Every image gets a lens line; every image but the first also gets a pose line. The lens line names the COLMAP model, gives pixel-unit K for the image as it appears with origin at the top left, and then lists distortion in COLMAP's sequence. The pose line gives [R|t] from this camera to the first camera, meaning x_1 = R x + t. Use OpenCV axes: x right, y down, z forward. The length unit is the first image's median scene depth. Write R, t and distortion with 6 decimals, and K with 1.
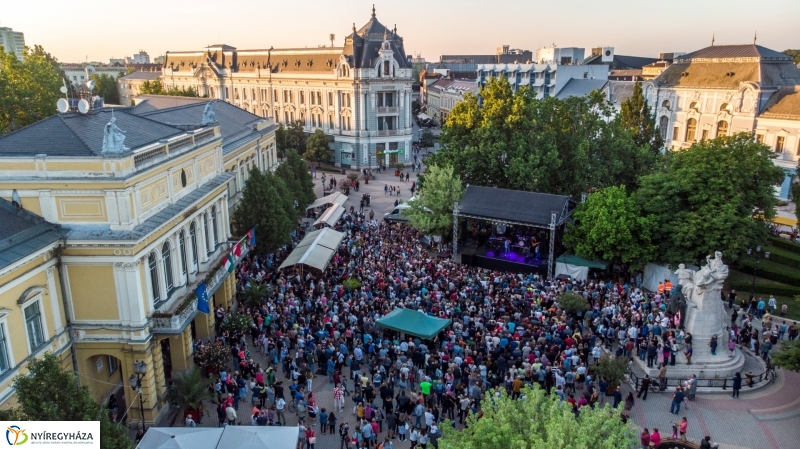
lens RADIAL K [[573.9, 0, 400.0], [0, 573.9, 224.5], [0, 0, 1]] dist [0.041282, -0.001598]
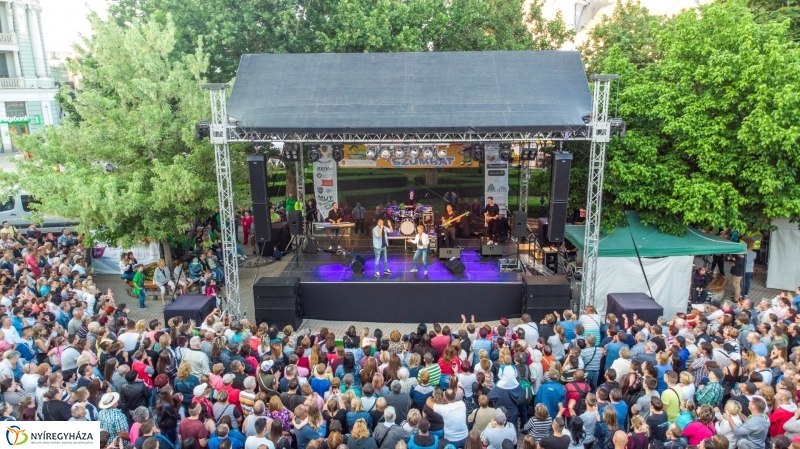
lens RADIAL K [[573.9, 0, 400.0], [0, 573.9, 224.5], [0, 0, 1]] dist [0.041282, -0.001598]
pose [[0.863778, -0.126660, 0.487693, 0.022229], [0.142243, 0.989819, 0.005135, 0.019620], [-0.483378, 0.064935, 0.873000, 0.472224]]
